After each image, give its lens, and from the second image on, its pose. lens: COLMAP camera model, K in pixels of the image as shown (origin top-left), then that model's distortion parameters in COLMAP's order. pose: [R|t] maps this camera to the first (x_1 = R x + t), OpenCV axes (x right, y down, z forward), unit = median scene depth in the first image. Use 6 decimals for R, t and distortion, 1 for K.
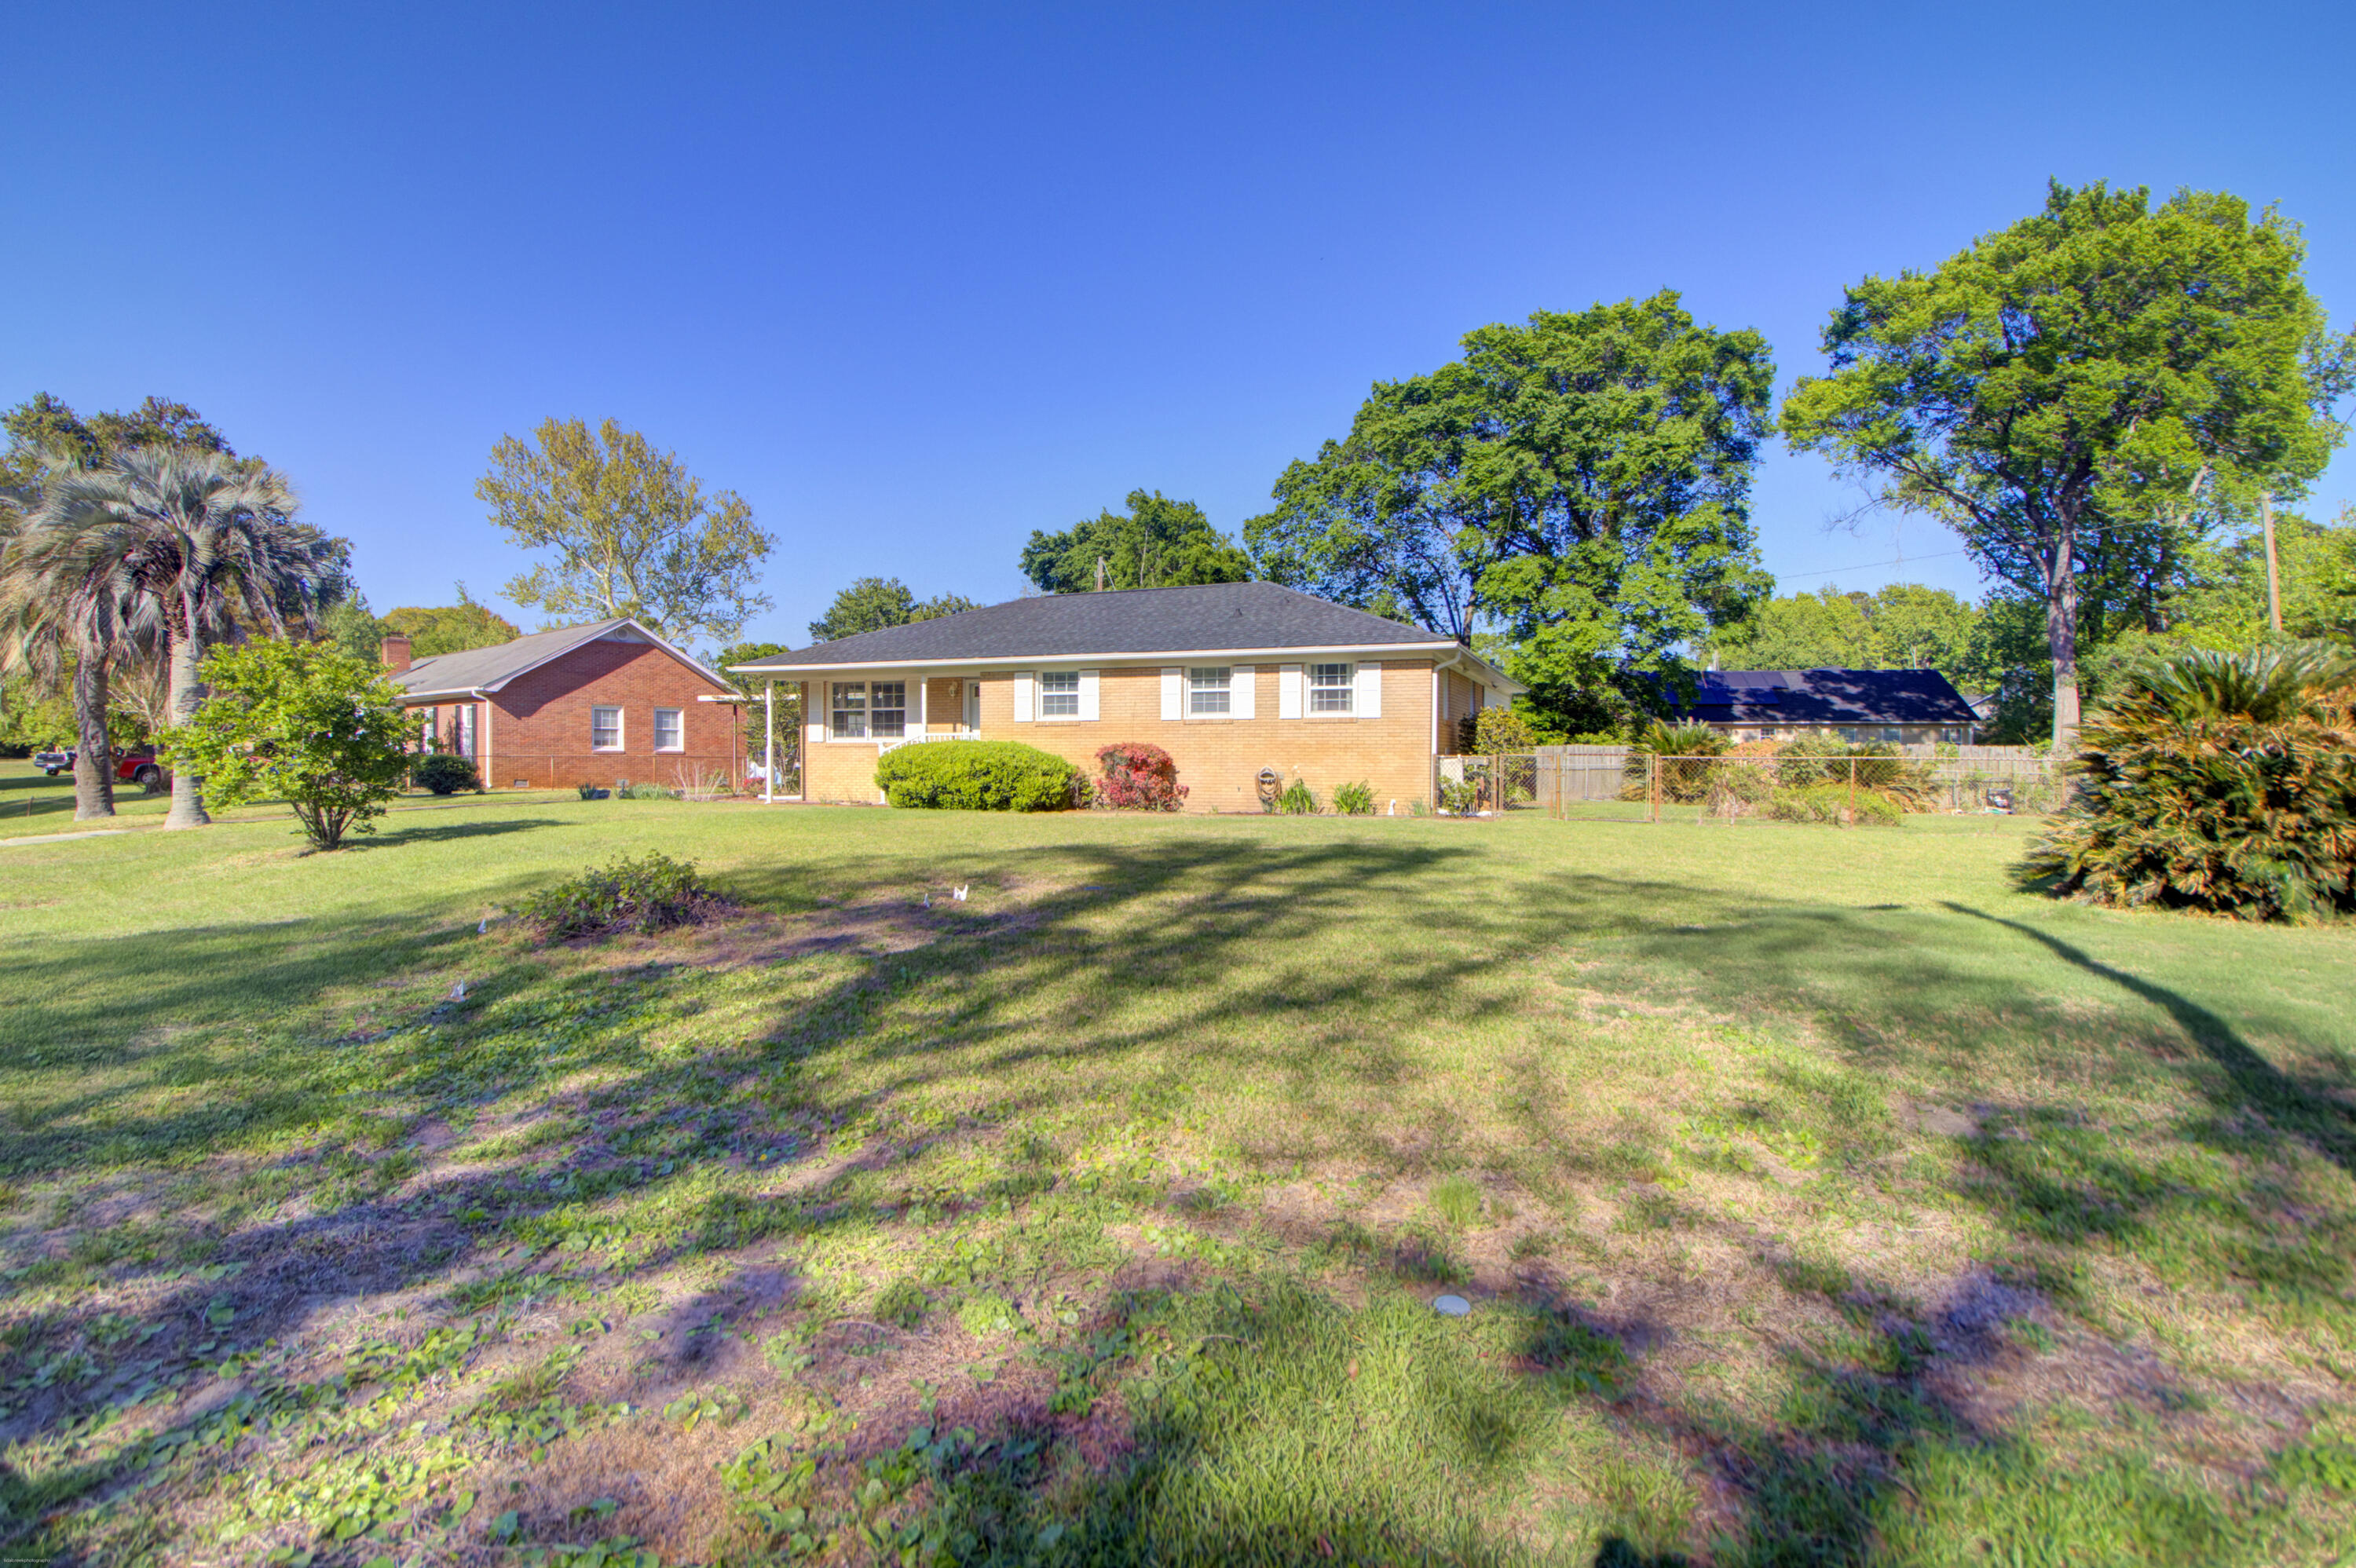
lens RADIAL K [[1095.2, 0, 1090.2], [0, 1095.2, 777.0], [0, 0, 1]] dist [0.025665, -0.030117]
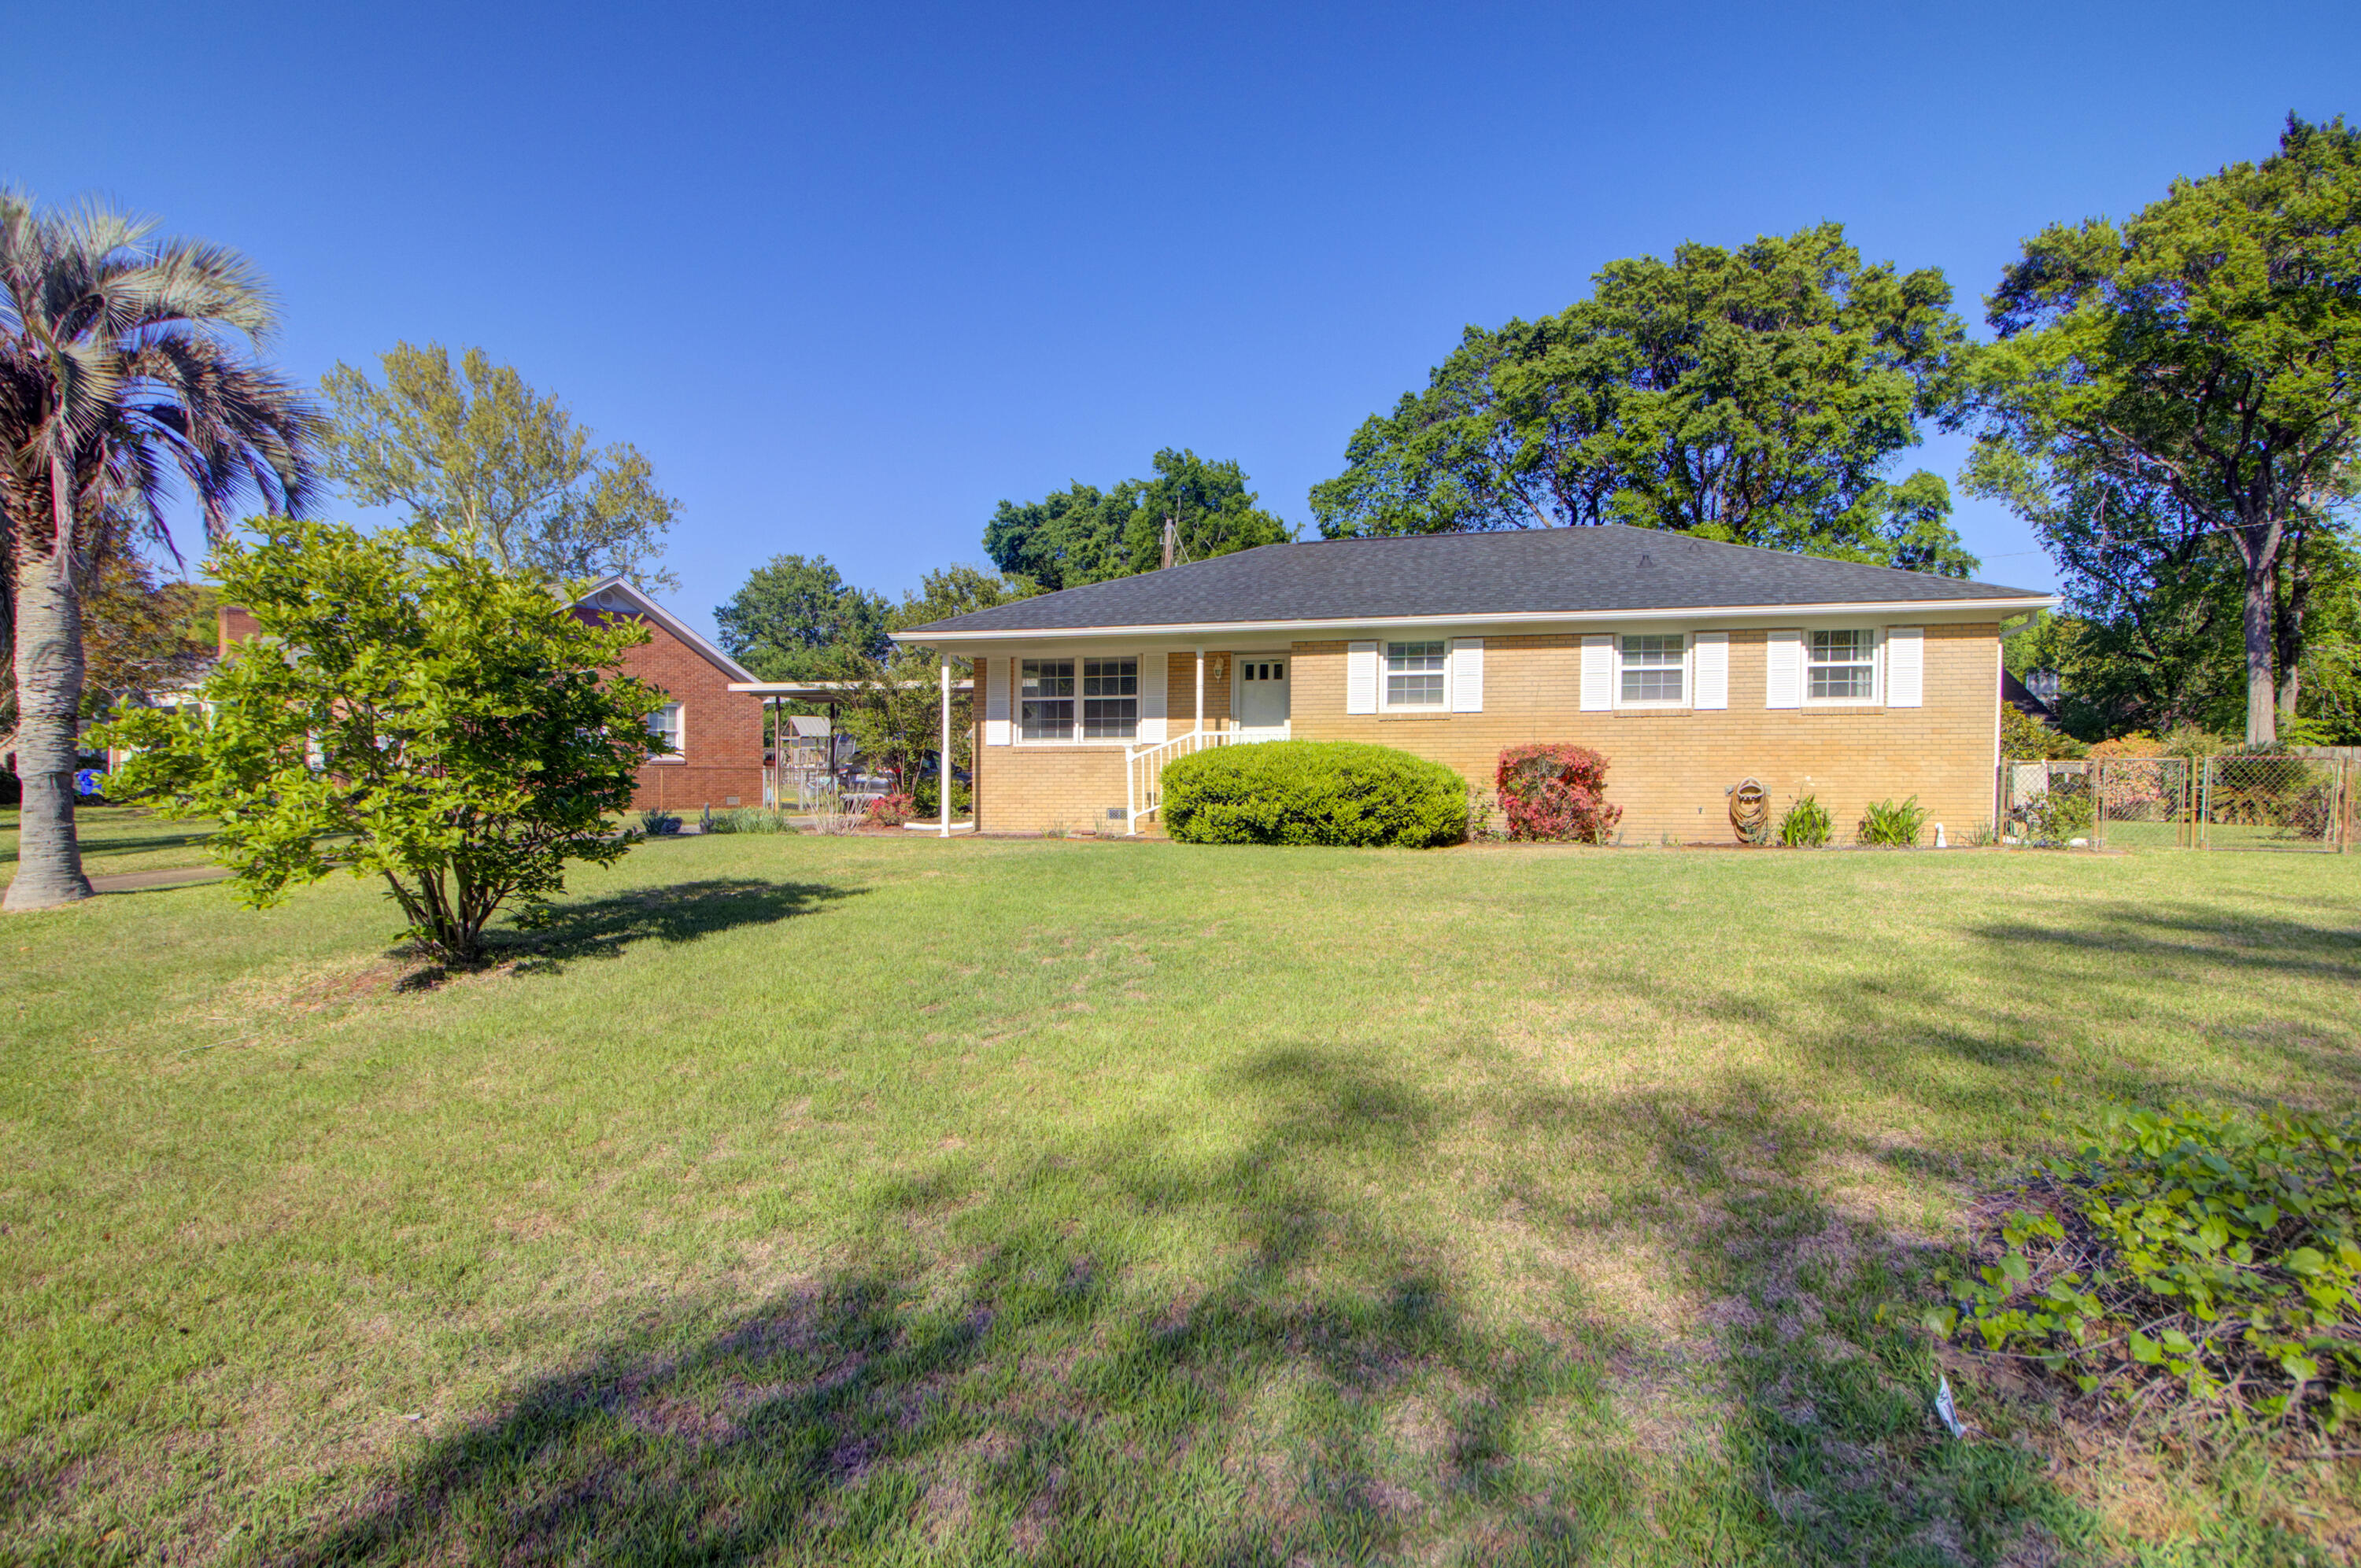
lens RADIAL K [[1210.4, 0, 1180.5], [0, 1210.4, 784.0], [0, 0, 1]] dist [0.015786, -0.021150]
pose [[0.990095, -0.008057, 0.140170, -0.163795], [0.008376, 0.999964, -0.001683, -0.003689], [-0.140151, 0.002840, 0.990126, 0.155355]]
